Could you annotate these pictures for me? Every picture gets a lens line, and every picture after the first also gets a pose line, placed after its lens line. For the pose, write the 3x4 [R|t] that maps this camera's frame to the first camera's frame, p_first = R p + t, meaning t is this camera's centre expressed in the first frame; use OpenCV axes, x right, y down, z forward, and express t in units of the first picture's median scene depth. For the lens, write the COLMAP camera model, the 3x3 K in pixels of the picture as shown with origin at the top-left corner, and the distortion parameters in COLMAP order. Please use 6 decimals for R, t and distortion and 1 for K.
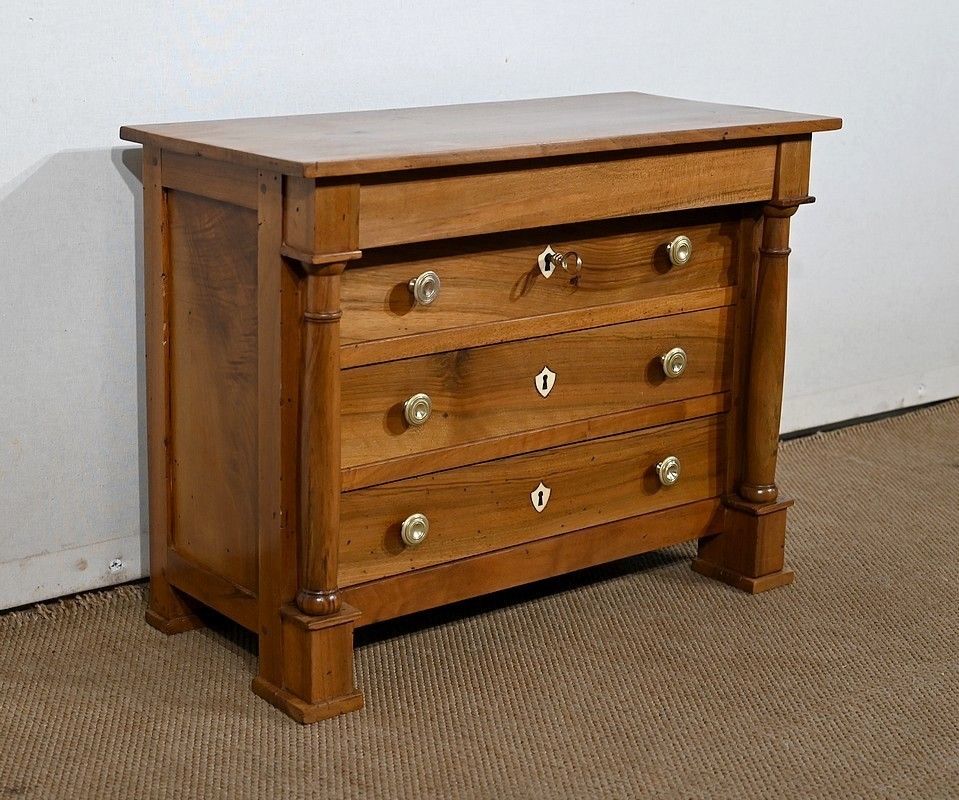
lens RADIAL K [[1915.9, 0, 396.7], [0, 1915.9, 421.2], [0, 0, 1]] dist [0.027558, 0.002981]
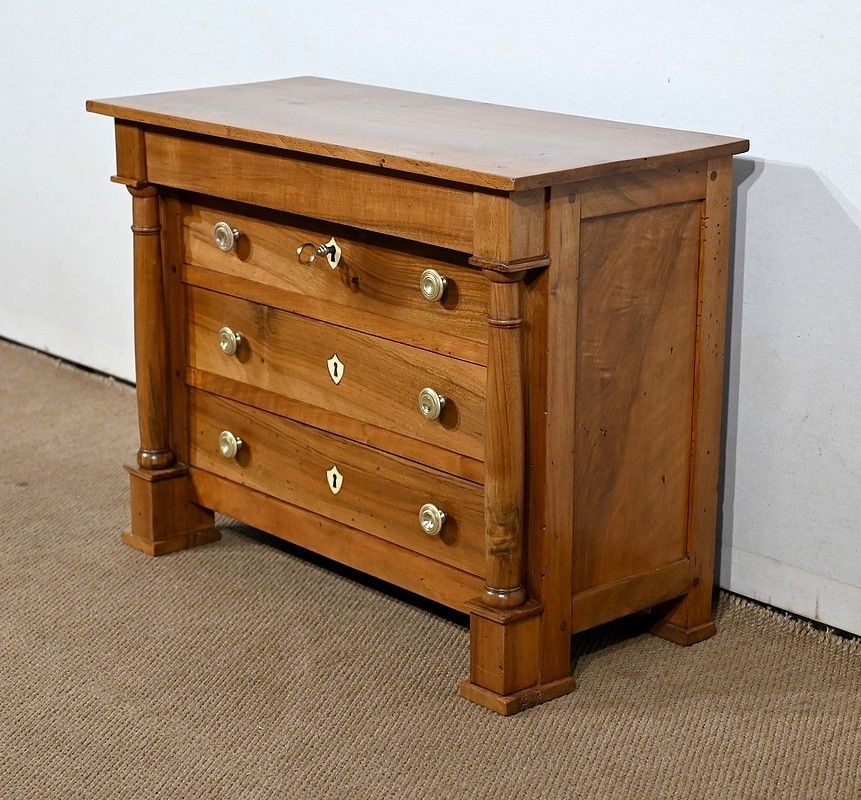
lens RADIAL K [[2069.0, 0, 430.5], [0, 2069.0, 400.0], [0, 0, 1]] dist [-0.086581, -0.072302]
pose [[0.081829, 0.258026, -0.962666, 1.158944], [-0.263013, 0.937256, 0.228858, -0.273521], [0.961316, 0.234467, 0.144559, 0.891174]]
